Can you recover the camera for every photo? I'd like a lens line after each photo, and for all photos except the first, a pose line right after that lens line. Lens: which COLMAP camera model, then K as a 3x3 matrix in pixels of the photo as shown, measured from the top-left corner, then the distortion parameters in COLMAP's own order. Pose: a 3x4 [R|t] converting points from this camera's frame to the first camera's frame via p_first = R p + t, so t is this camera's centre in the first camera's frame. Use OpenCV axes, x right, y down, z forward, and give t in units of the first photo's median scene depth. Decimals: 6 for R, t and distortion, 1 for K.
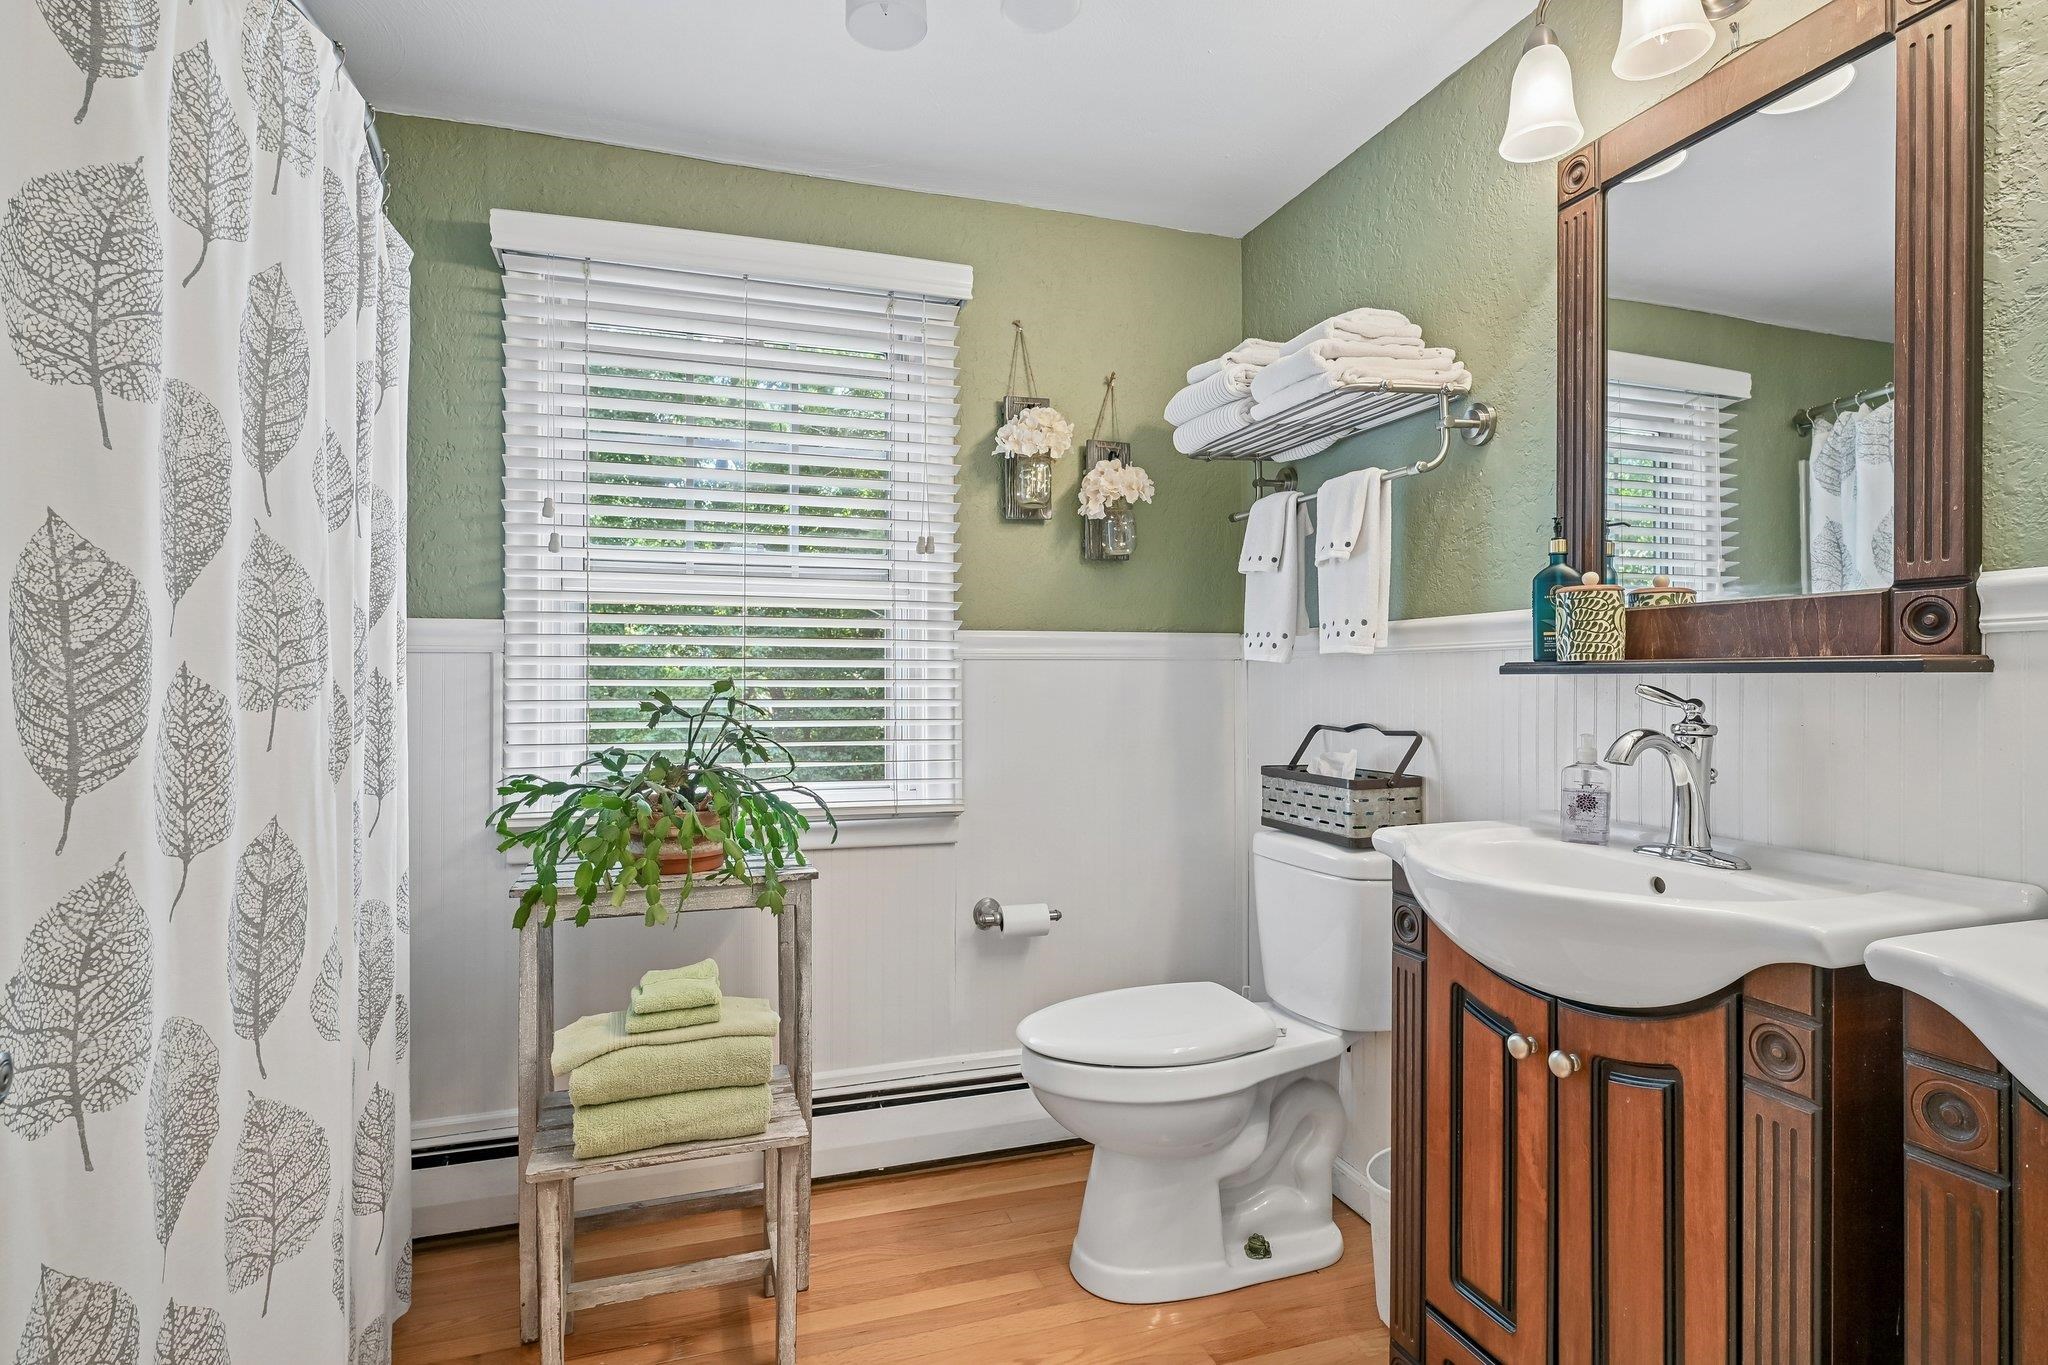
lens RADIAL K [[1037.9, 0, 1026.3], [0, 1037.9, 679.7], [0, 0, 1]] dist [0.001663, 0.000066]
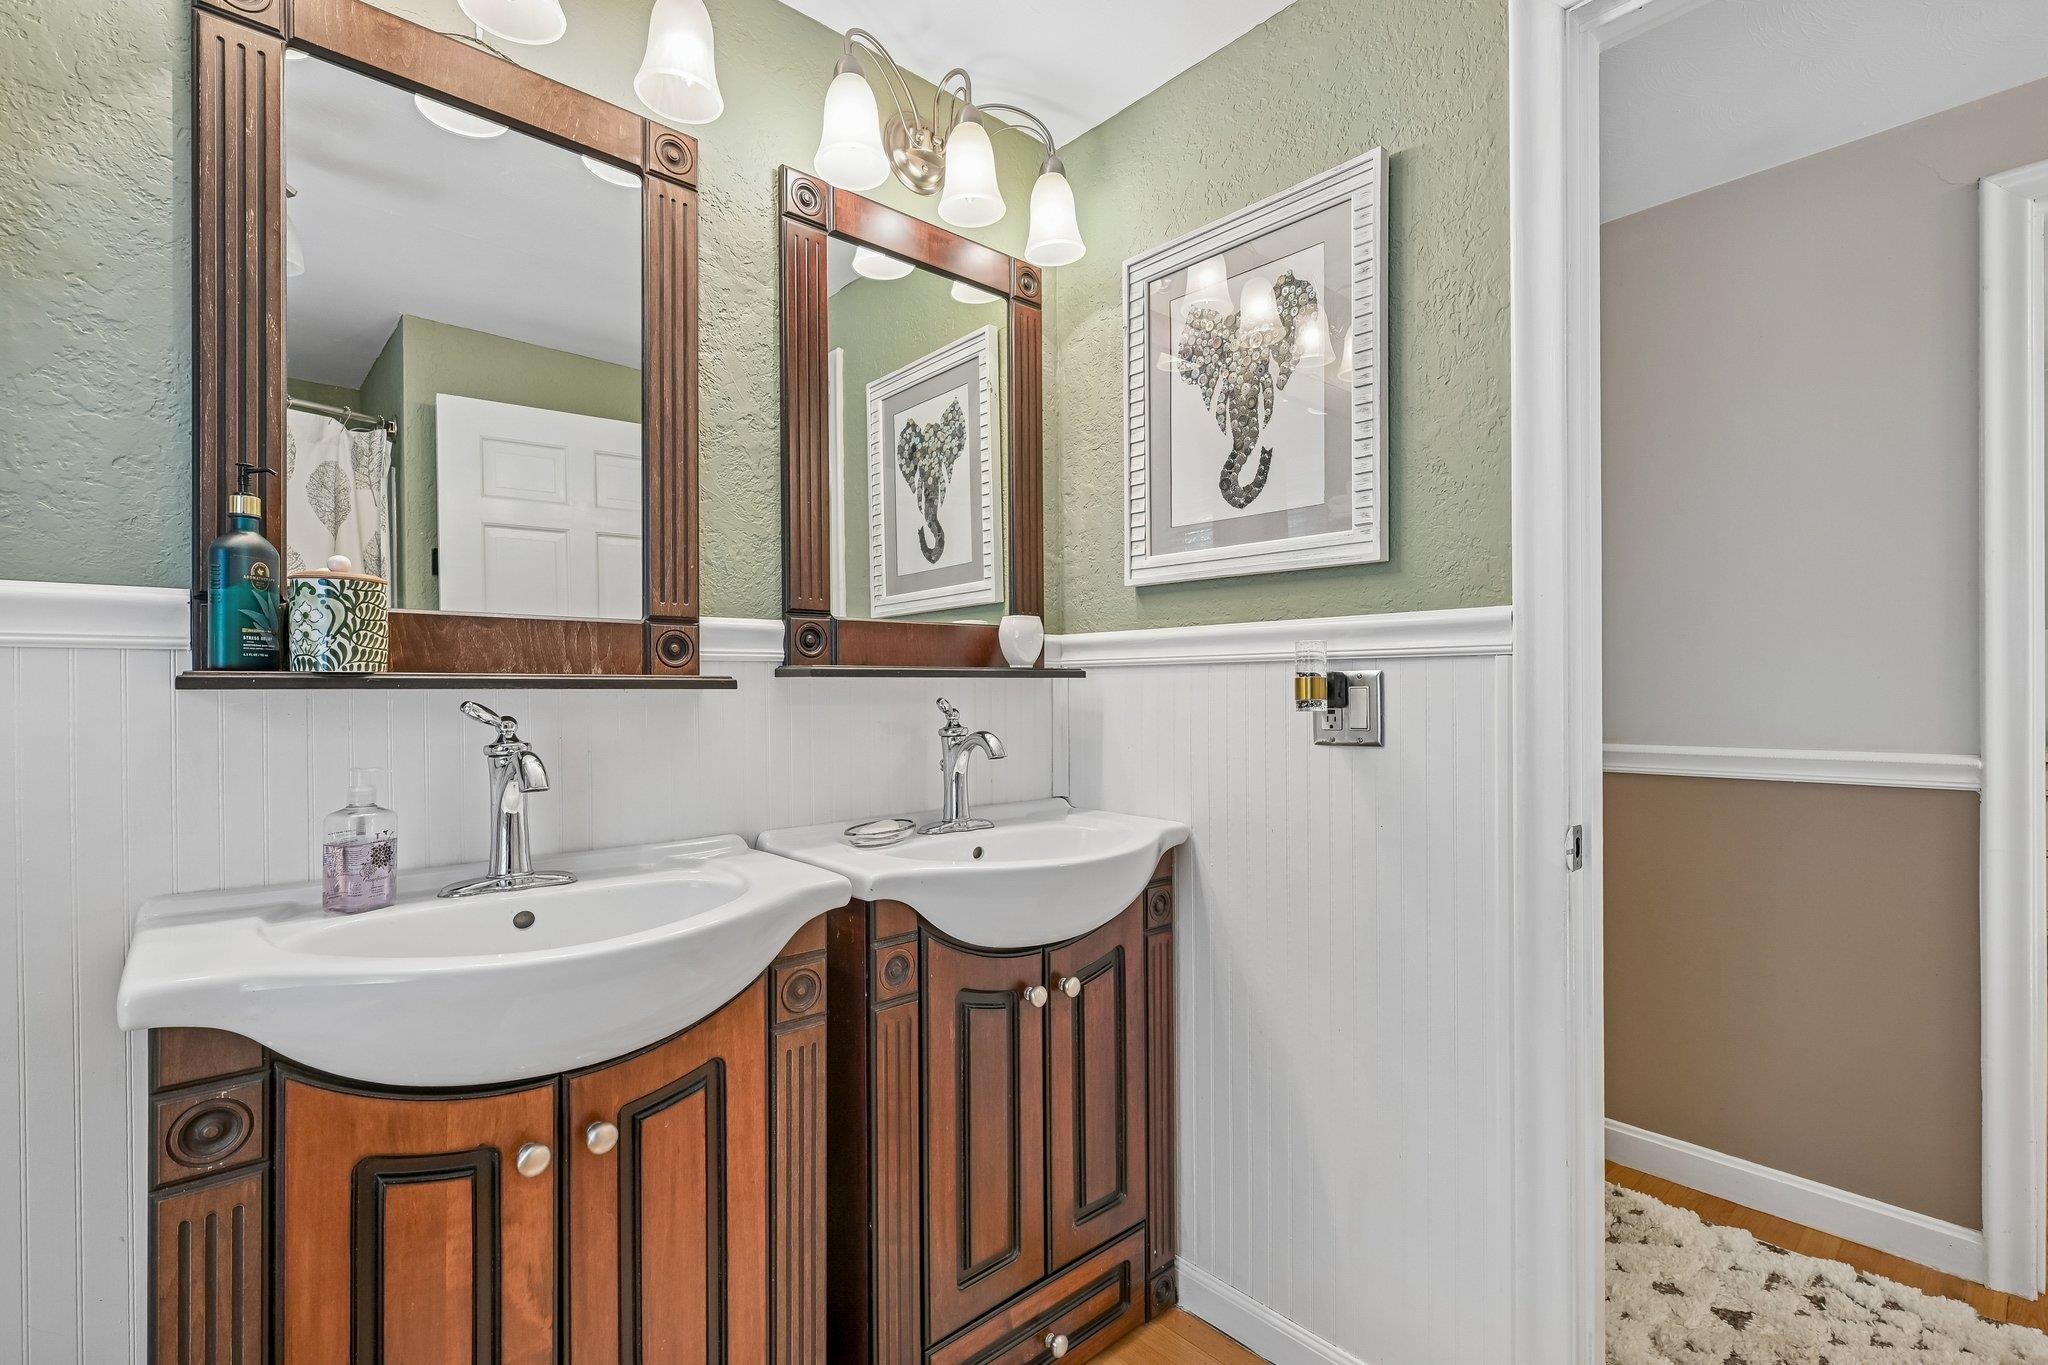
lens RADIAL K [[917.0, 0, 1020.7], [0, 917.0, 687.0], [0, 0, 1]] dist [0.001239, -0.000671]
pose [[-0.404371, 0.002732, 0.914591, -0.344697], [0.002742, 0.999995, -0.001775, -0.006090], [-0.914591, 0.001791, -0.404376, 1.031705]]
